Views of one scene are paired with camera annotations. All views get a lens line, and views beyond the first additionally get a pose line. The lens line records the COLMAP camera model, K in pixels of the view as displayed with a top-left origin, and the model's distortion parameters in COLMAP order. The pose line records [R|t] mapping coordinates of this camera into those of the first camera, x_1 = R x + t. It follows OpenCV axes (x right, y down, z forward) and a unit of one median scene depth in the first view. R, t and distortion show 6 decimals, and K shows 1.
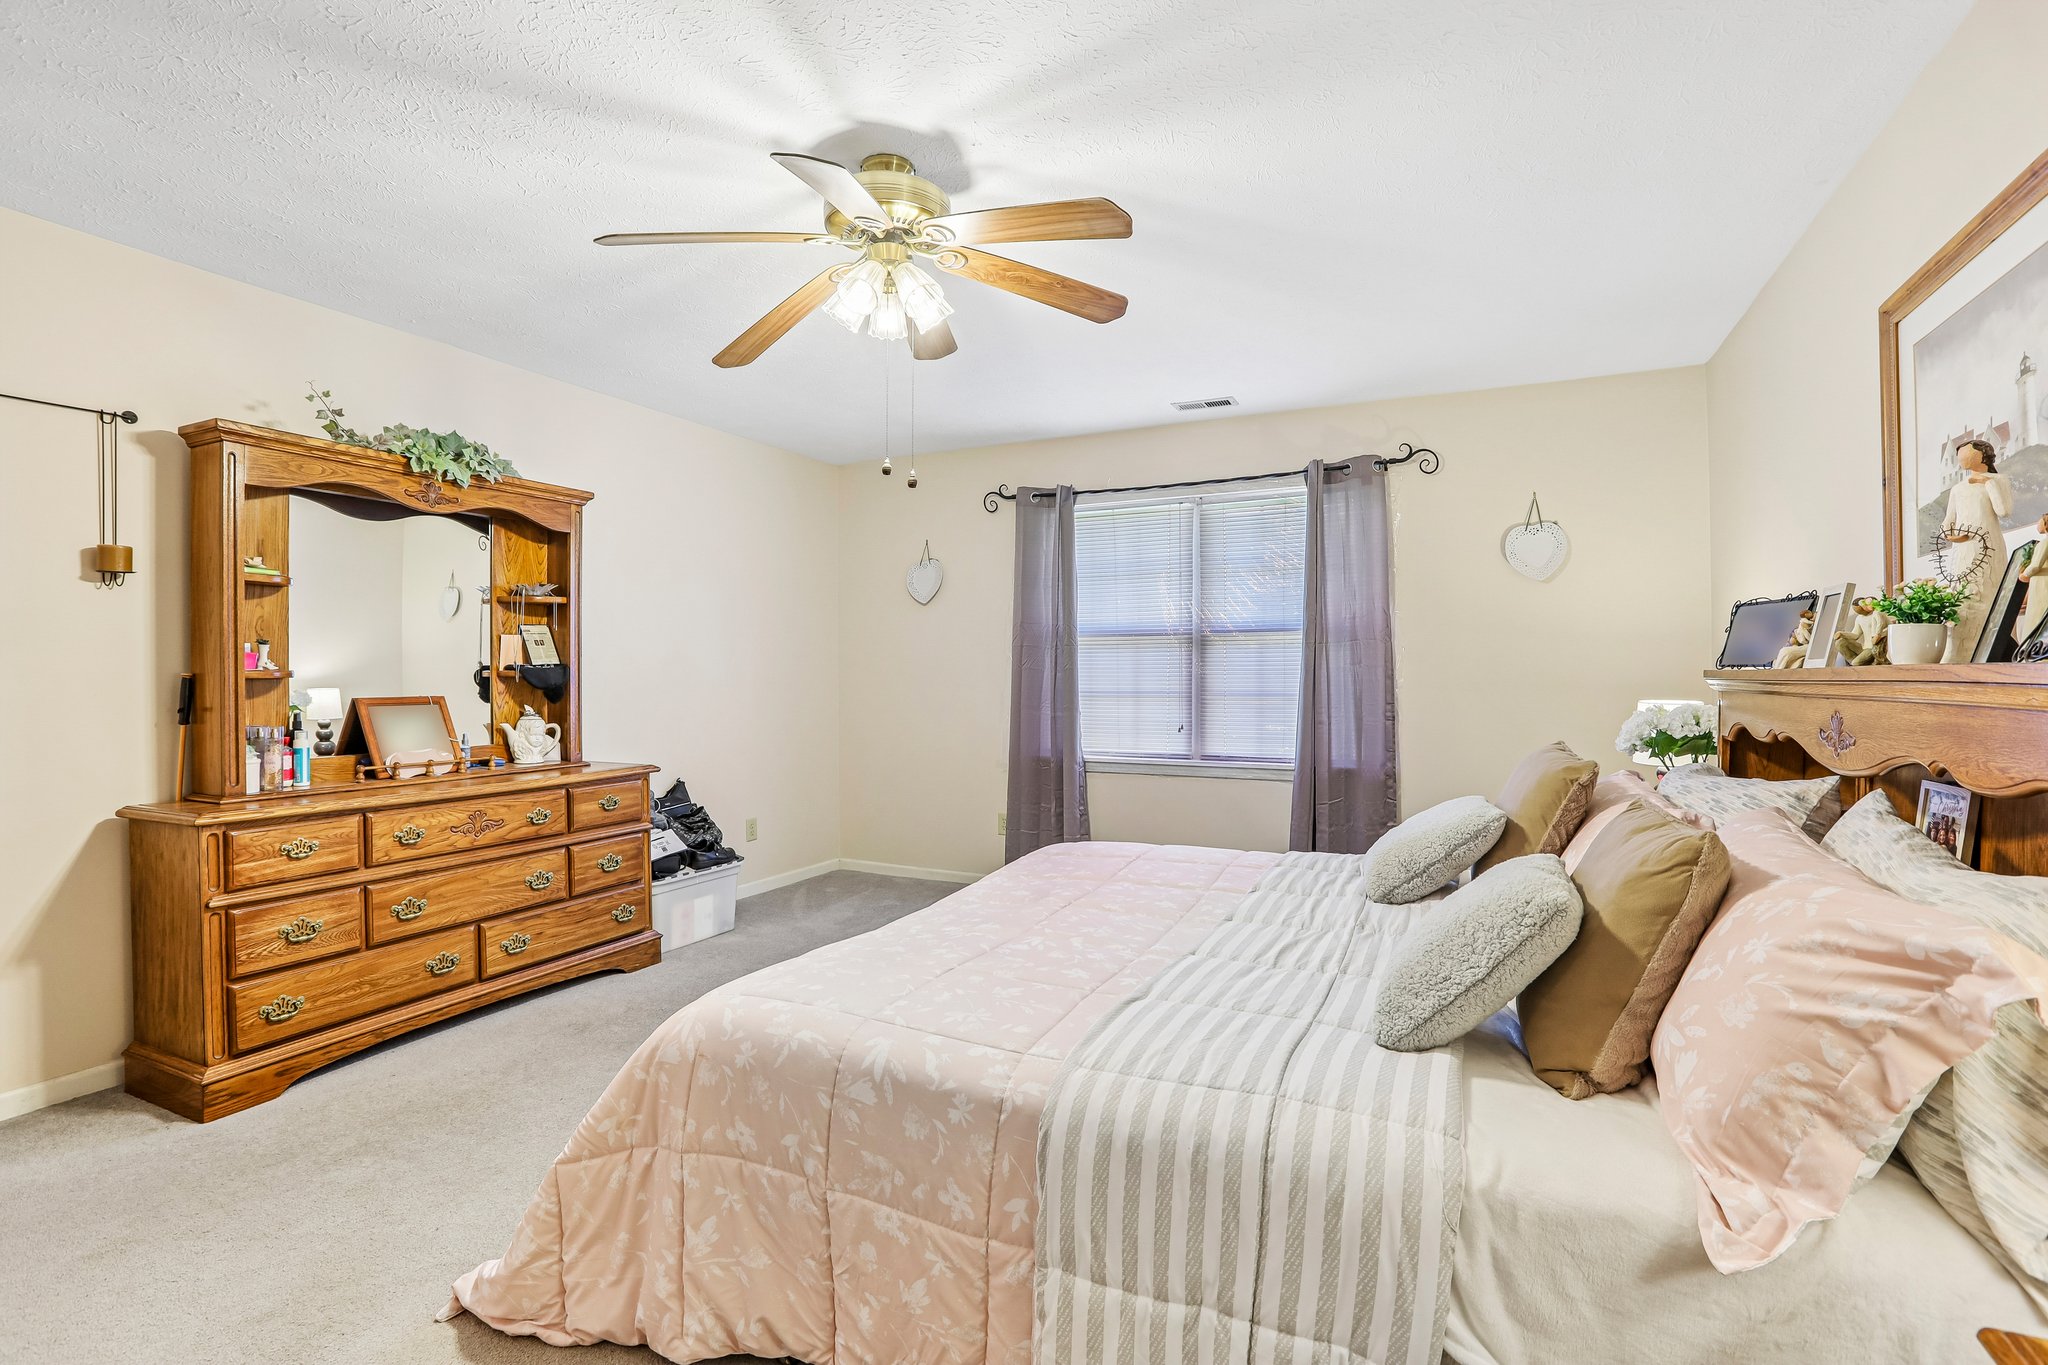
lens RADIAL K [[934.8, 0, 1026.9], [0, 934.8, 672.4], [0, 0, 1]] dist [-0.054901, 0.019101]
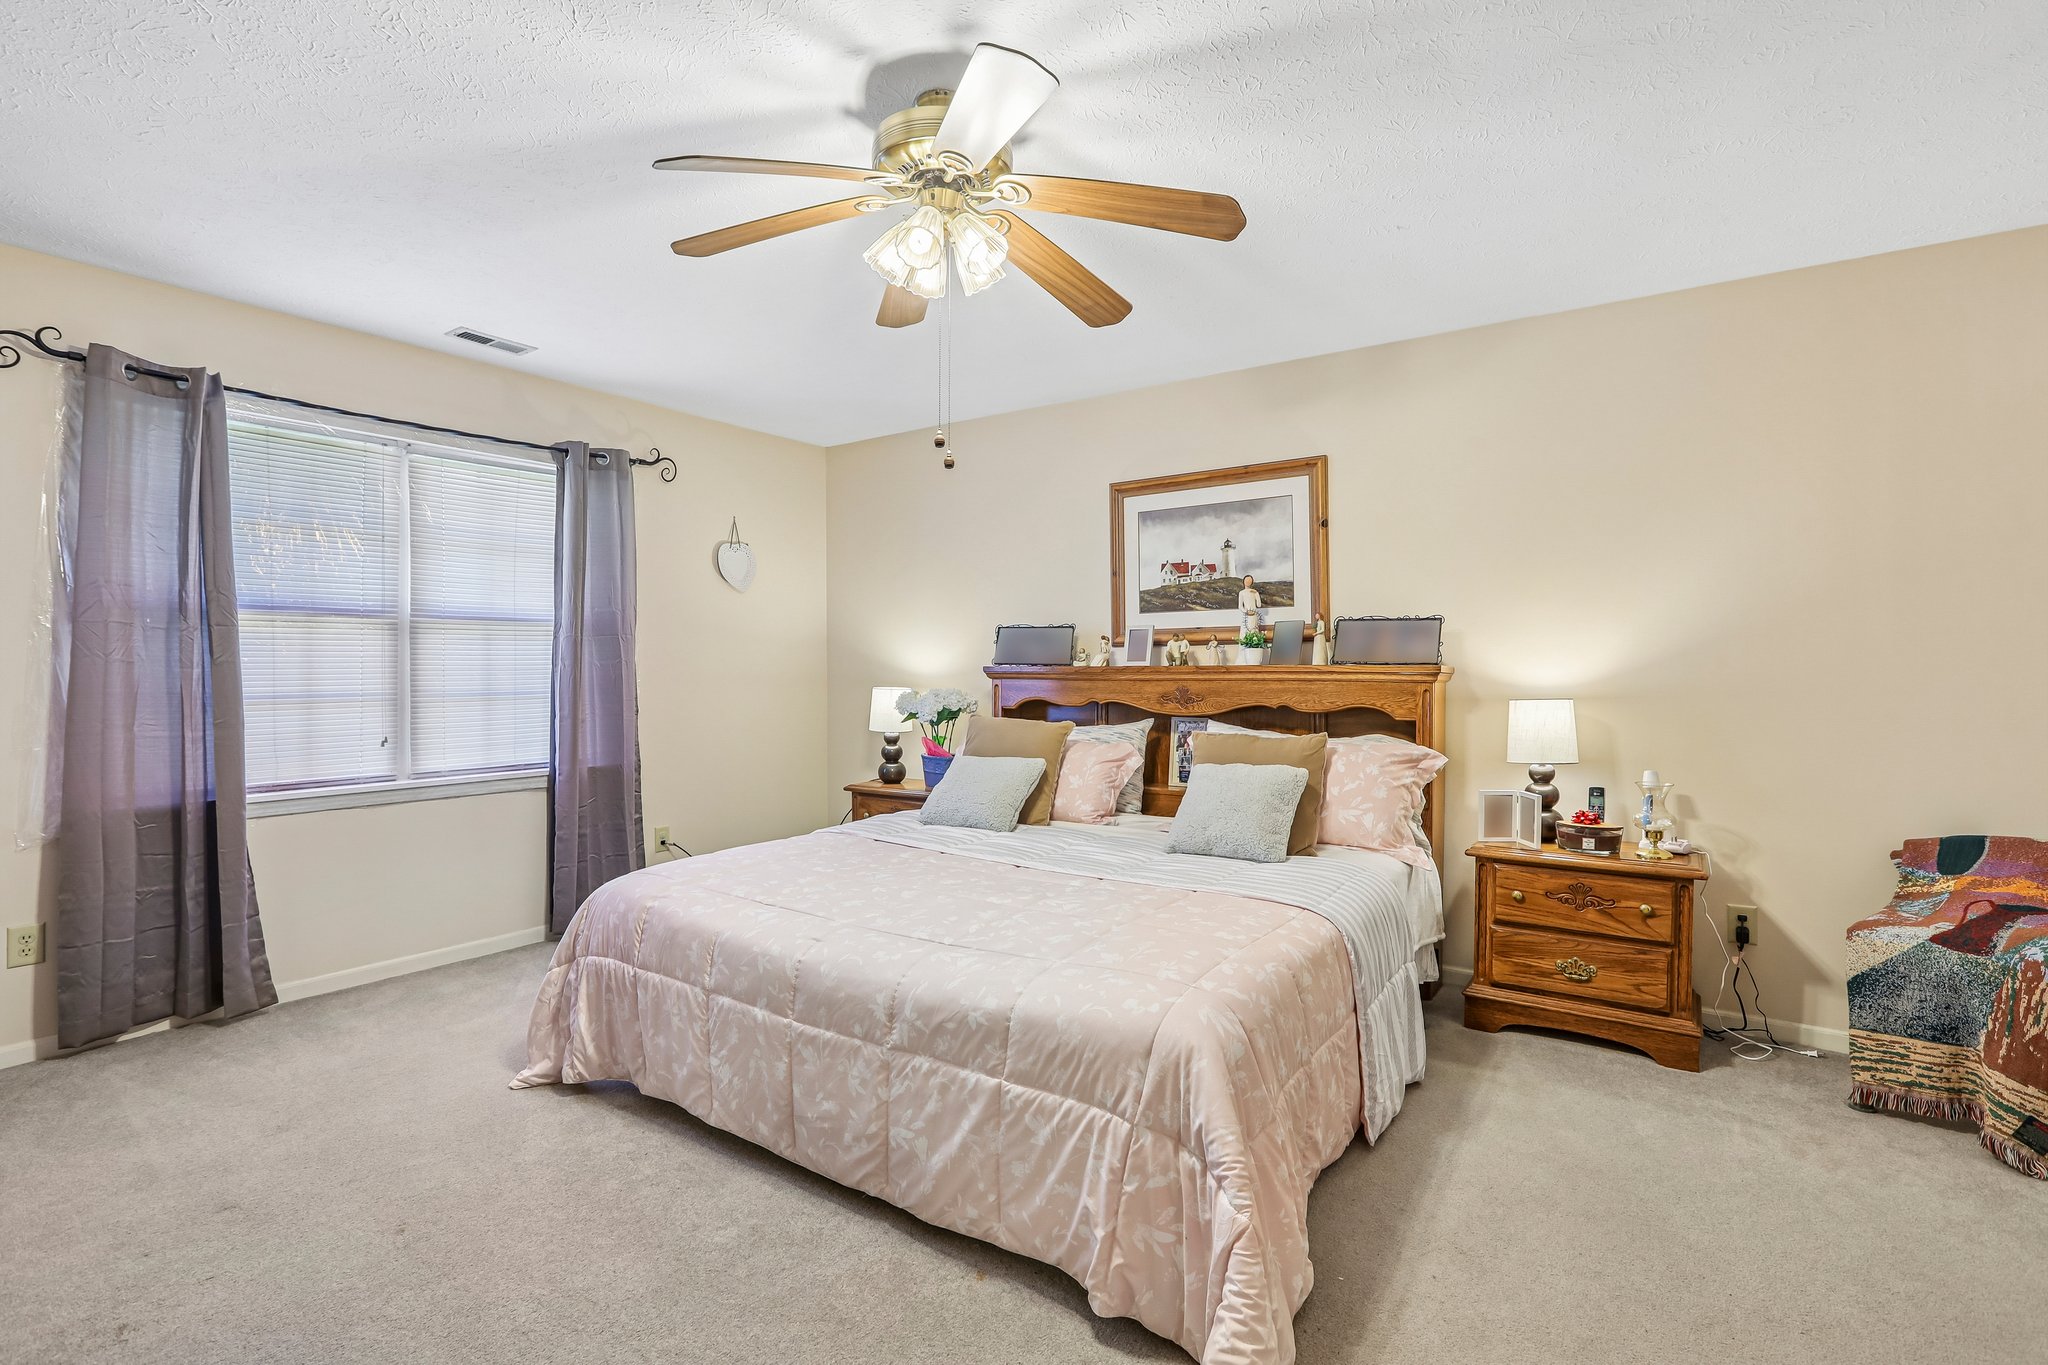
lens RADIAL K [[934.8, 0, 1026.9], [0, 934.8, 672.4], [0, 0, 1]] dist [-0.054901, 0.019101]
pose [[0.152789, -0.006099, 0.988240, -0.502256], [-0.000382, 0.999981, 0.006231, -0.001123], [-0.988259, -0.001330, 0.152784, 0.382739]]
